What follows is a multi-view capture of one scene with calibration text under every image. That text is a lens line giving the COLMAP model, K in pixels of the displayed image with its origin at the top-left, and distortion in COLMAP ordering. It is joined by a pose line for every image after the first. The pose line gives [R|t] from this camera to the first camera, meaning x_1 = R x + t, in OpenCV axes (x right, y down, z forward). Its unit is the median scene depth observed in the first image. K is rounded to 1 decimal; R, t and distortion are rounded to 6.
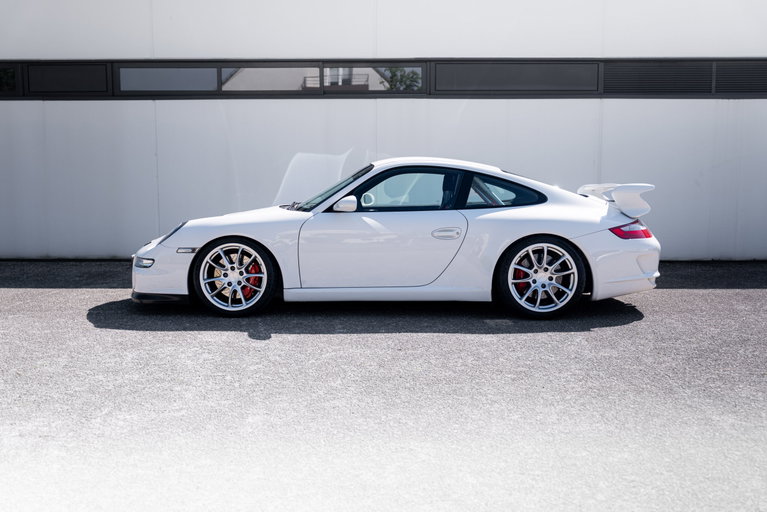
lens RADIAL K [[758.7, 0, 383.5], [0, 758.7, 256.0], [0, 0, 1]] dist [-0.002349, 0.002350]
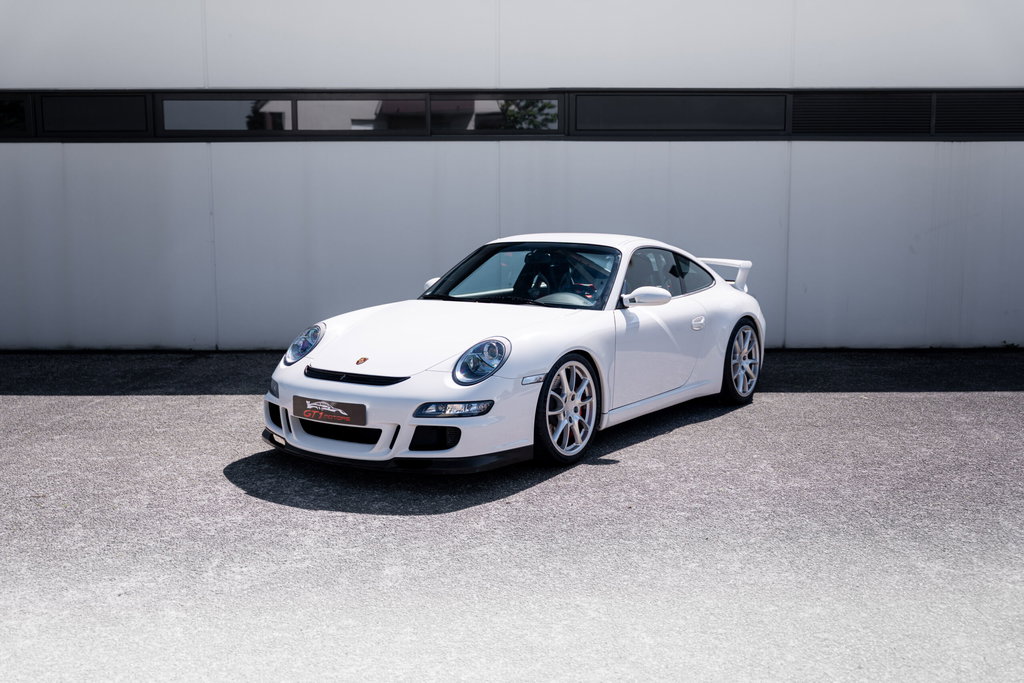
lens RADIAL K [[1048.7, 0, 512.0], [0, 1048.7, 341.5], [0, 0, 1]] dist [0.005252, -0.005690]
pose [[0.999745, -0.004776, 0.022091, -0.050899], [0.004320, 0.999778, 0.020636, -0.061108], [-0.022185, -0.020536, 0.999543, -0.168094]]
